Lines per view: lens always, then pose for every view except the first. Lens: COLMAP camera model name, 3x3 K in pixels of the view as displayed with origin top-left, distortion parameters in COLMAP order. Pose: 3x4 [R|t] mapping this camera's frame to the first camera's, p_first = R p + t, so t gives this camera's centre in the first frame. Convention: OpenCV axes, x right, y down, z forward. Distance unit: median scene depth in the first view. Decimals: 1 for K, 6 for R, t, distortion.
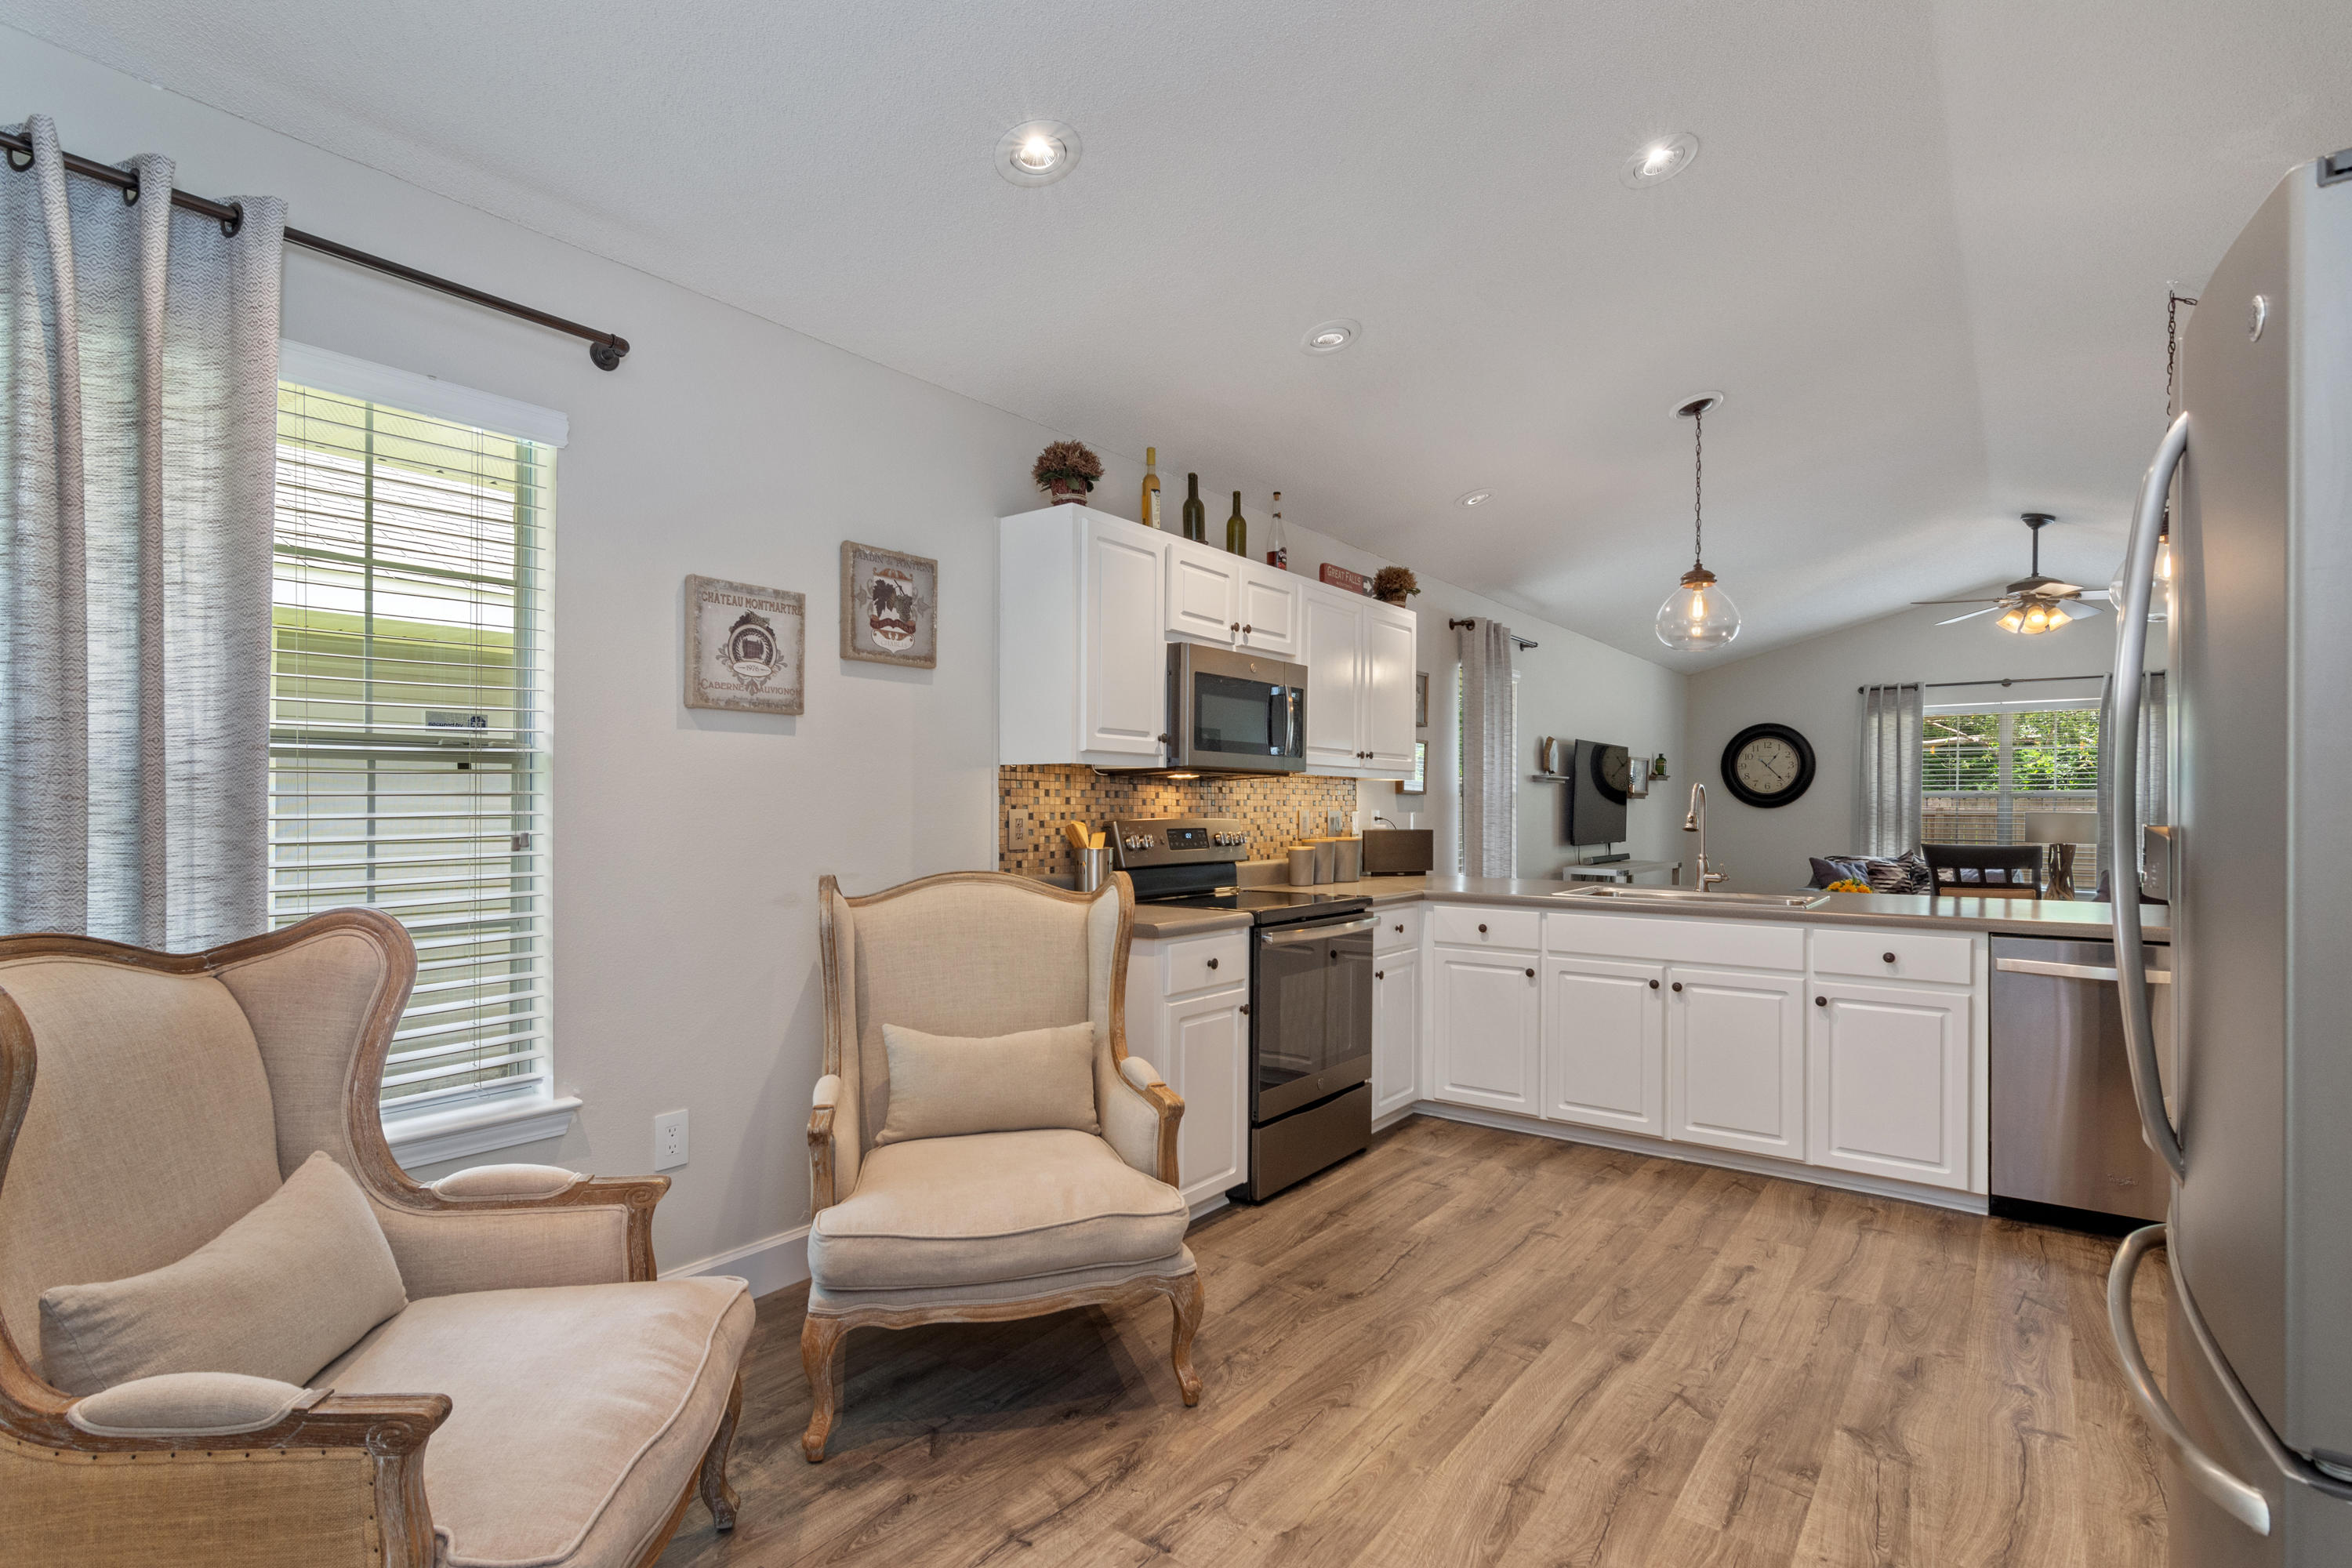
lens RADIAL K [[1137.6, 0, 1170.3], [0, 1137.6, 812.2], [0, 0, 1]] dist [-0.002495, 0.003156]
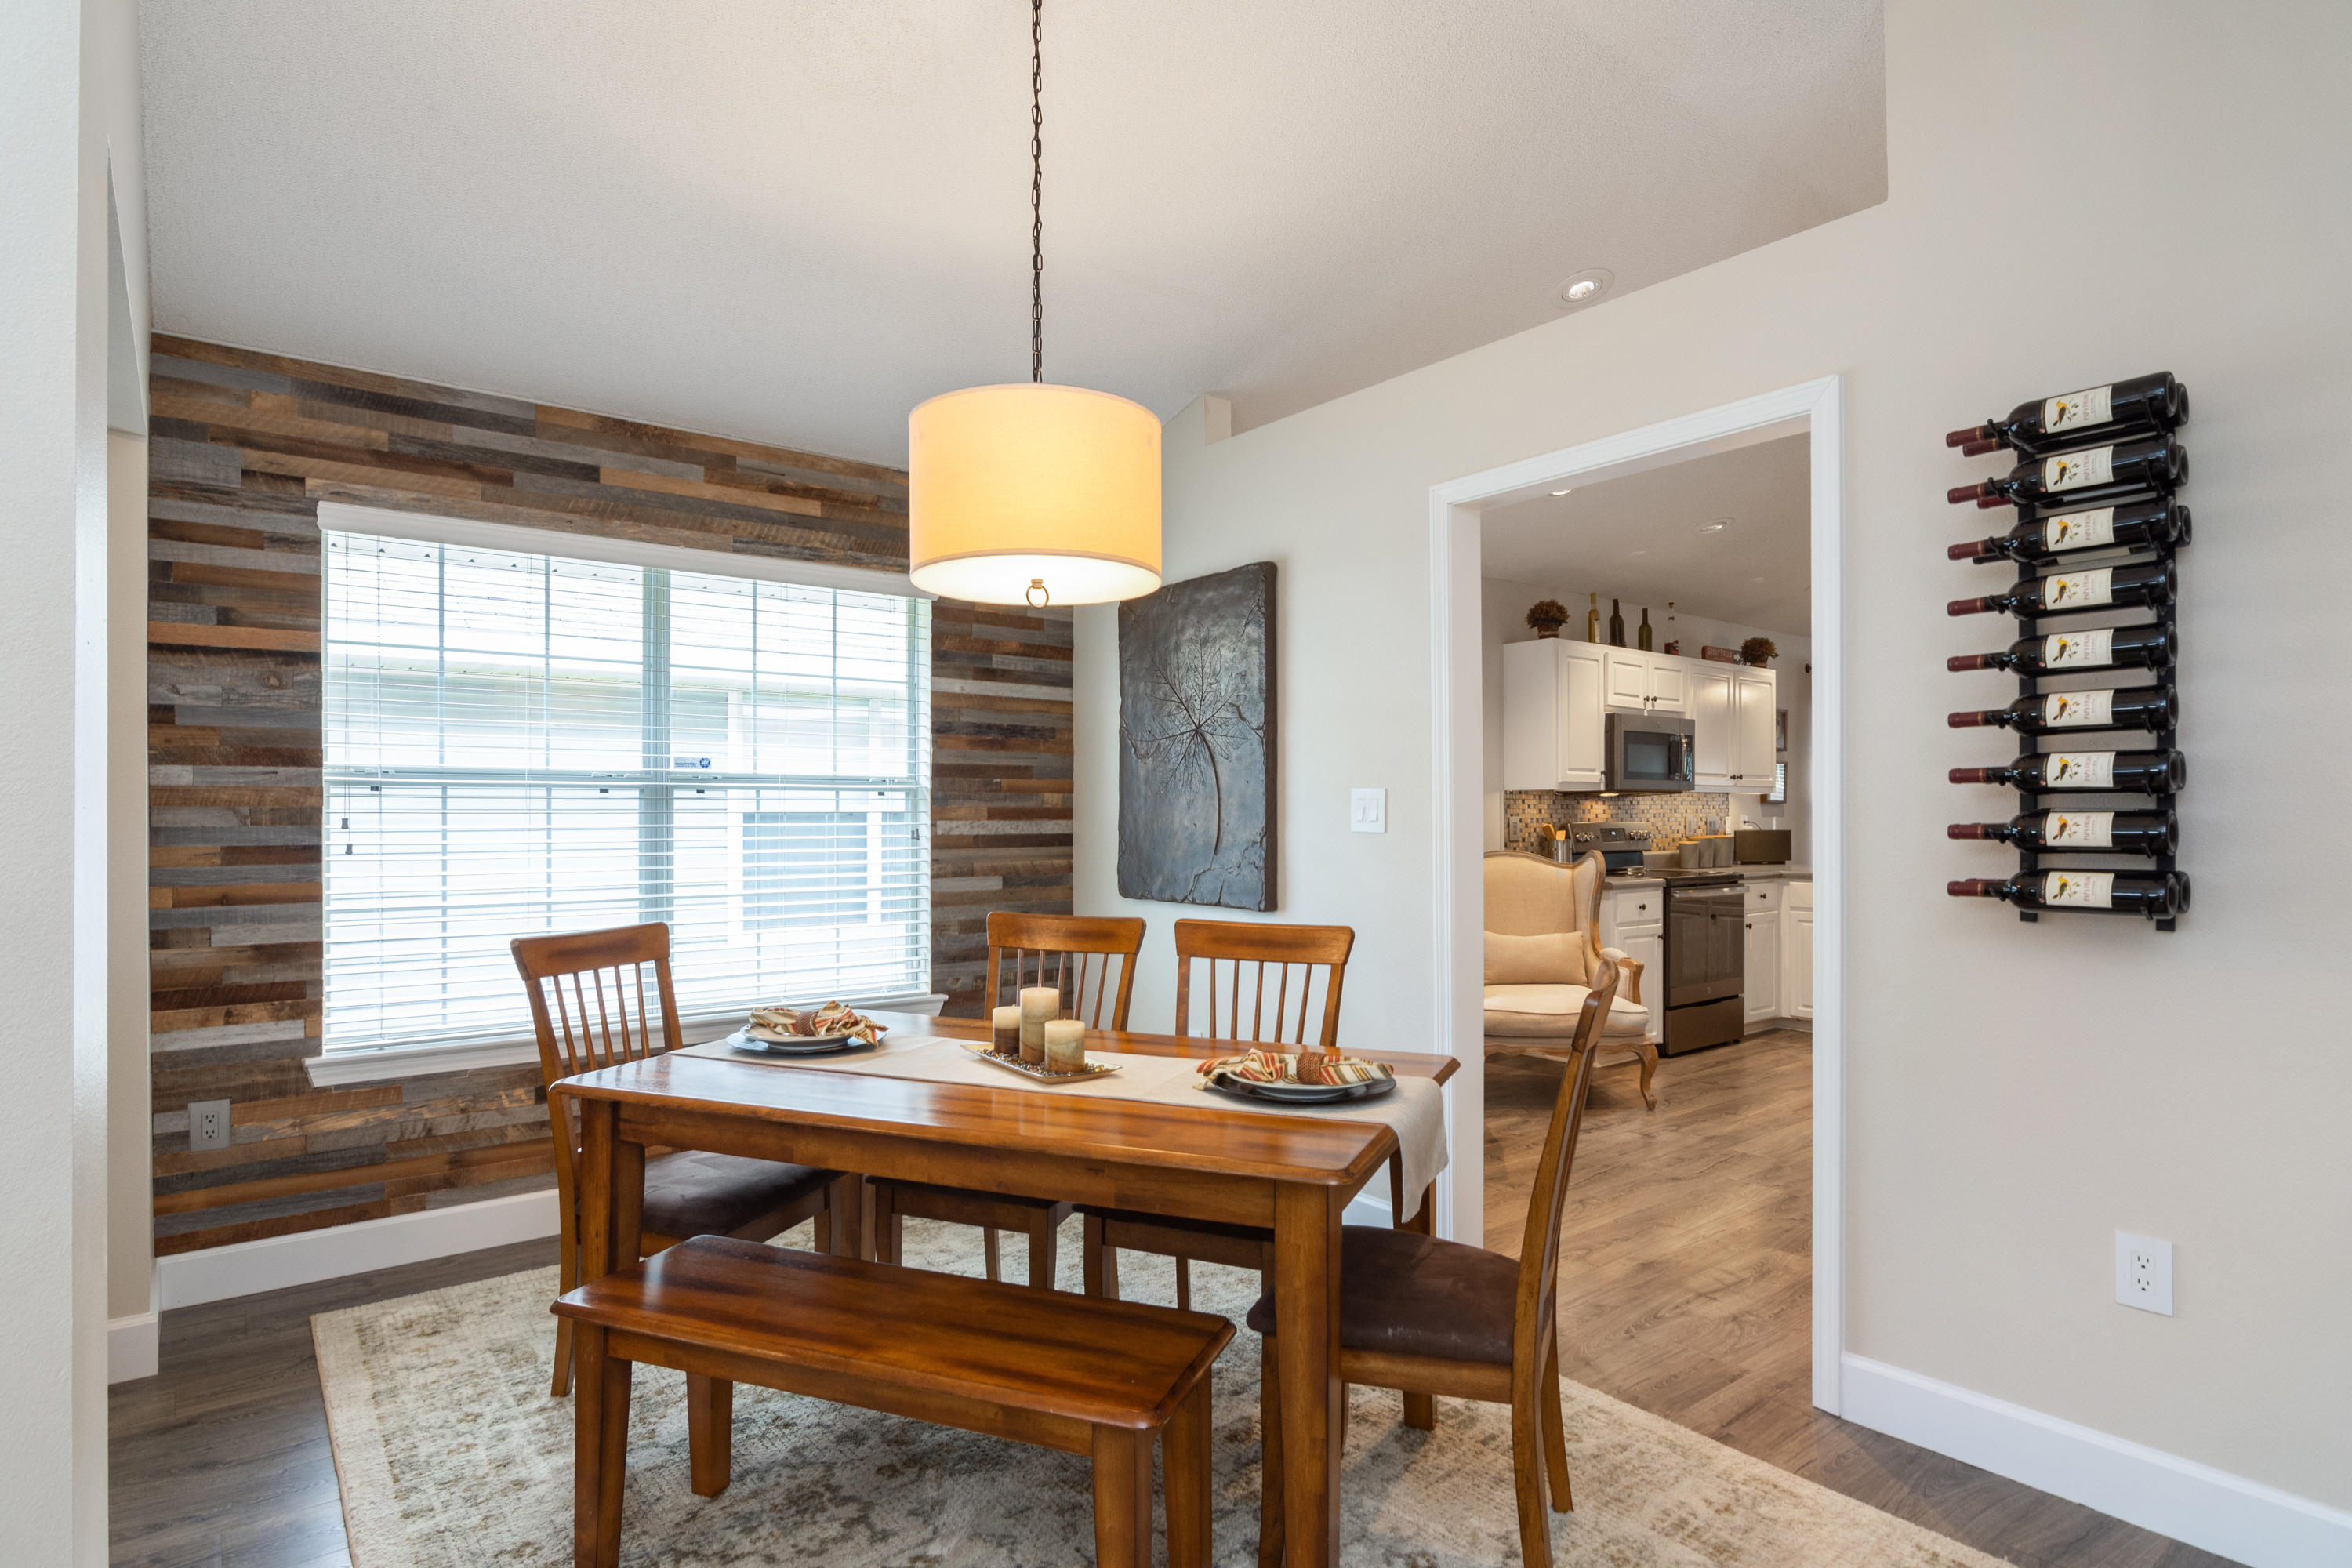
lens RADIAL K [[1243.6, 0, 1180.7], [0, 1243.6, 802.6], [0, 0, 1]] dist [0.004406, -0.000830]
pose [[0.970194, -0.006807, -0.242233, -0.164433], [0.003839, 0.999912, -0.012720, -0.001700], [0.242298, 0.011411, 0.970135, -0.882923]]
